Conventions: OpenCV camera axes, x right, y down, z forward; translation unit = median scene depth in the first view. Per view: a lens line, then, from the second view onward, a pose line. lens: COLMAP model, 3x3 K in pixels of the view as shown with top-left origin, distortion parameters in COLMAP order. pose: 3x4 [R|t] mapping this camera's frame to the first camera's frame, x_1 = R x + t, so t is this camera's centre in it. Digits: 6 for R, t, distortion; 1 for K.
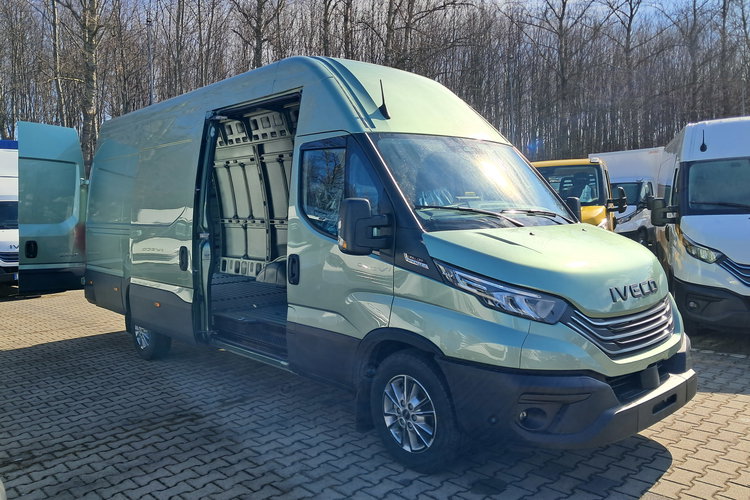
lens RADIAL K [[589.7, 0, 384.5], [0, 589.7, 231.9], [0, 0, 1]] dist [0.002500, 0.001495]
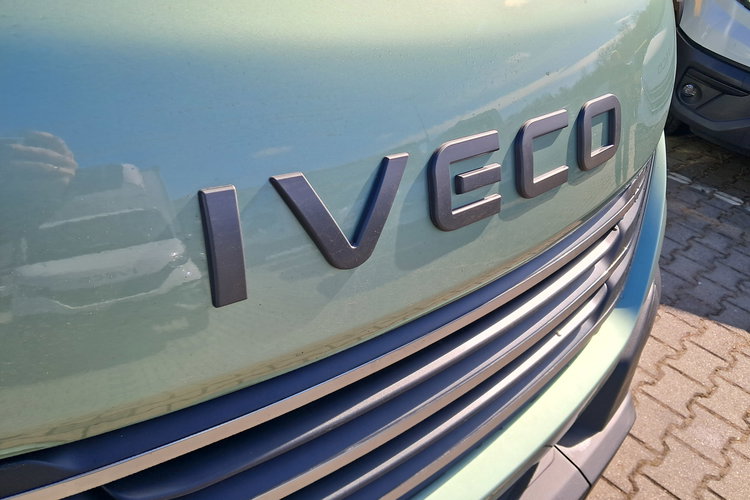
lens RADIAL K [[585.6, 0, 380.8], [0, 585.6, 229.9], [0, 0, 1]] dist [0.001612, 0.001112]
pose [[0.984496, 0.149768, 0.091312, 0.337179], [-0.175336, 0.855258, 0.487638, 0.033450], [-0.005063, -0.496088, 0.868257, 0.742232]]
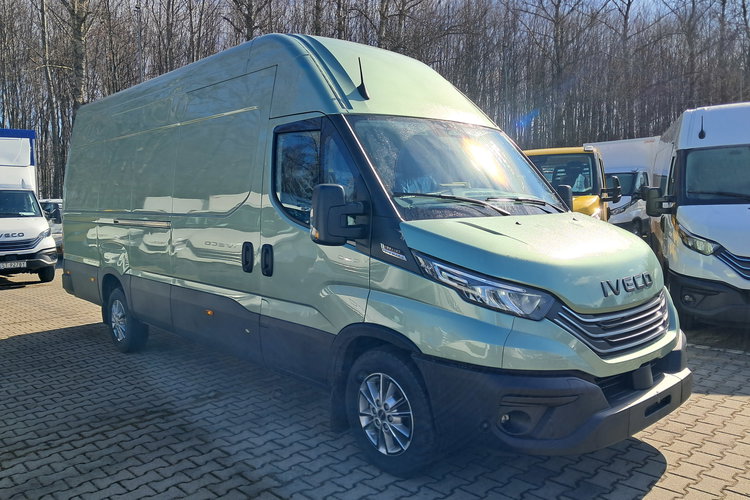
lens RADIAL K [[590.0, 0, 376.1], [0, 590.0, 239.7], [0, 0, 1]] dist [0.001094, 0.000813]
pose [[0.999988, 0.003346, -0.003629, 0.026085], [-0.003240, 0.999573, 0.029025, 0.002709], [0.003725, -0.029013, 0.999572, 0.060740]]
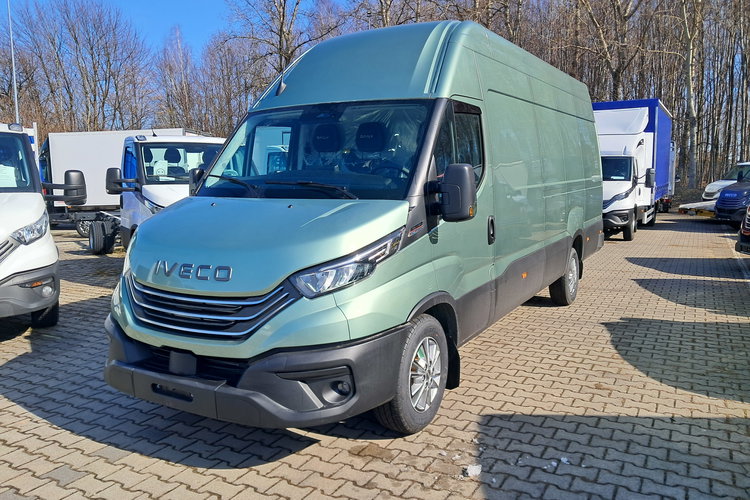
lens RADIAL K [[590.0, 0, 376.1], [0, 590.0, 239.7], [0, 0, 1]] dist [0.001094, 0.000813]
pose [[0.312166, 0.127542, -0.941427, 1.210635], [-0.033172, 0.991806, 0.123368, -0.067184], [0.949448, -0.007283, 0.313839, 0.856267]]
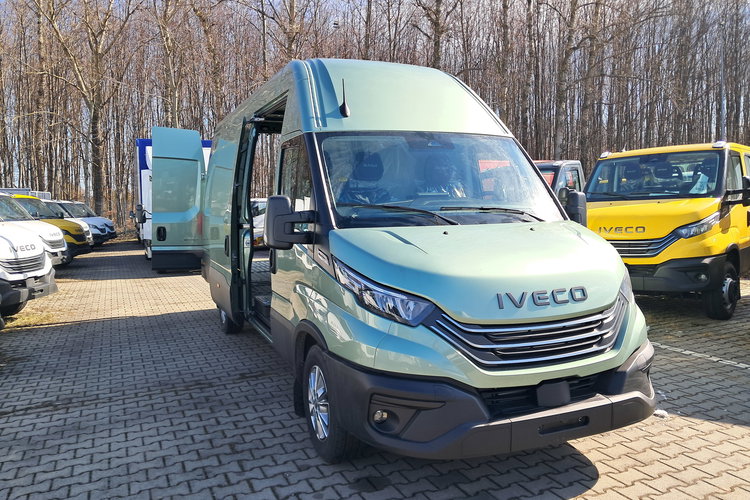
lens RADIAL K [[585.6, 0, 380.8], [0, 585.6, 229.9], [0, 0, 1]] dist [0.001612, 0.001112]
pose [[0.943009, 0.020120, -0.332159, 0.422536], [-0.014059, 0.999688, 0.020641, -0.017981], [0.332471, -0.014795, 0.942997, 0.057544]]
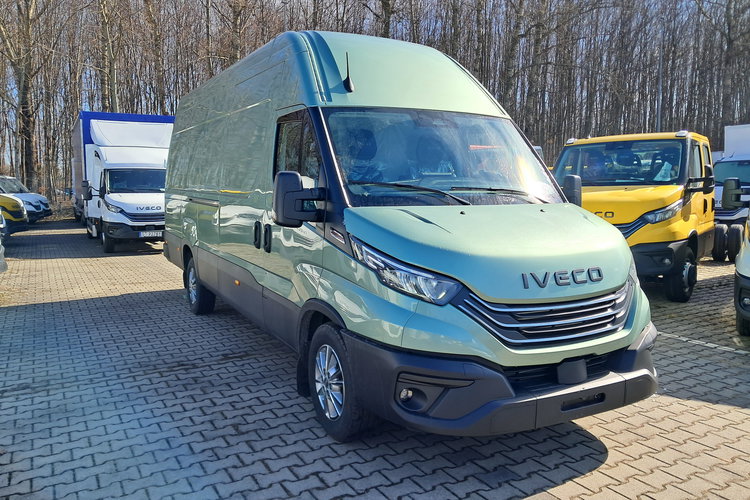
lens RADIAL K [[585.9, 0, 370.8], [0, 585.9, 238.5], [0, 0, 1]] dist [0.005741, -0.002825]
pose [[0.967256, 0.047519, -0.249315, 0.311279], [-0.032959, 0.997516, 0.062254, -0.008015], [0.251654, -0.051998, 0.966419, 0.036619]]
